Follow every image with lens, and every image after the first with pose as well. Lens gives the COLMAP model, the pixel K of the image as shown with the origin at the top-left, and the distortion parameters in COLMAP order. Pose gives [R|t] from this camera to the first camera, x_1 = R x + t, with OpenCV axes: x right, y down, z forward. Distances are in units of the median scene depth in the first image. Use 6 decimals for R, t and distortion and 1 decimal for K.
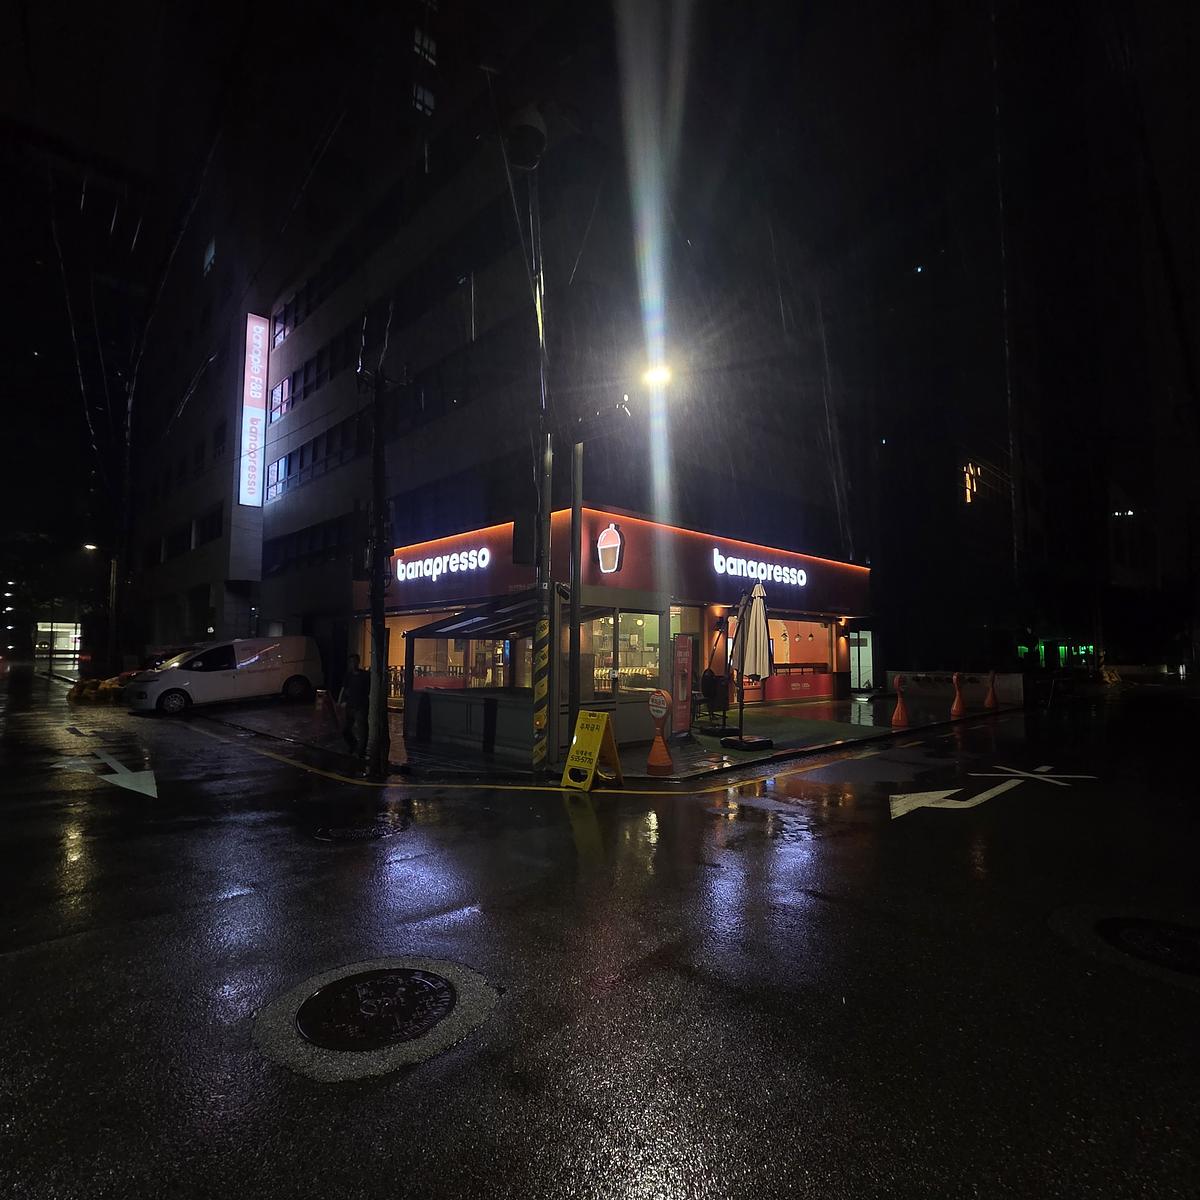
lens RADIAL K [[653.2, 0, 600.6], [0, 653.2, 607.1], [0, 0, 1]] dist [-0.000794, 0.000156]
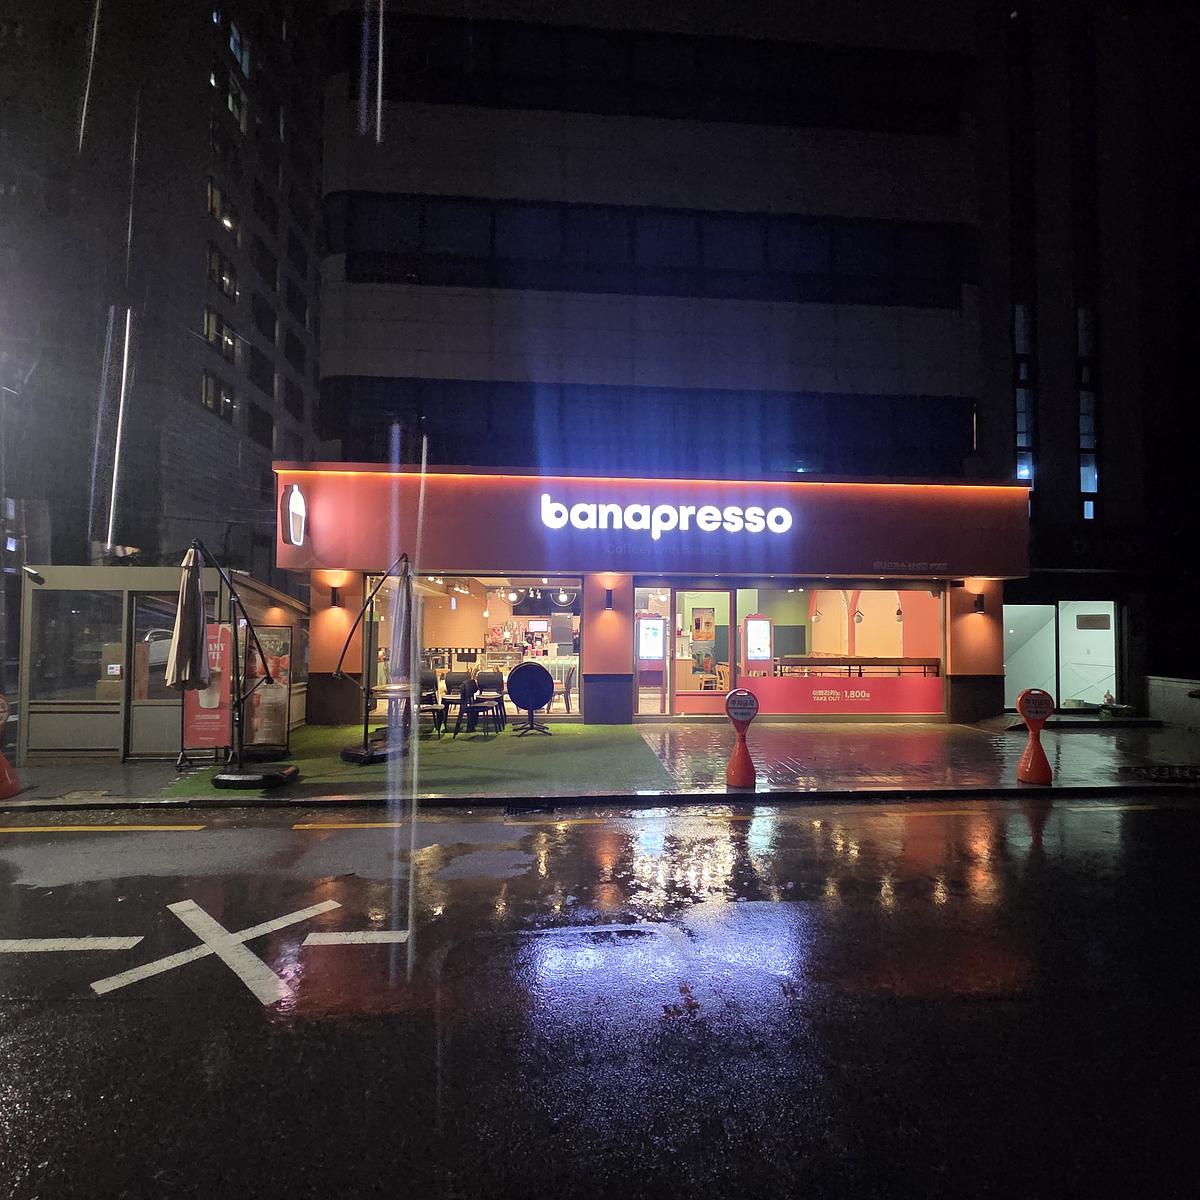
lens RADIAL K [[655.9, 0, 604.5], [0, 655.9, 608.7], [0, 0, 1]] dist [-0.001047, 0.000148]
pose [[0.768929, -0.021604, -0.638969, 0.674333], [0.043722, 0.998866, 0.018842, 0.022926], [0.637838, -0.042425, 0.769001, 0.490532]]
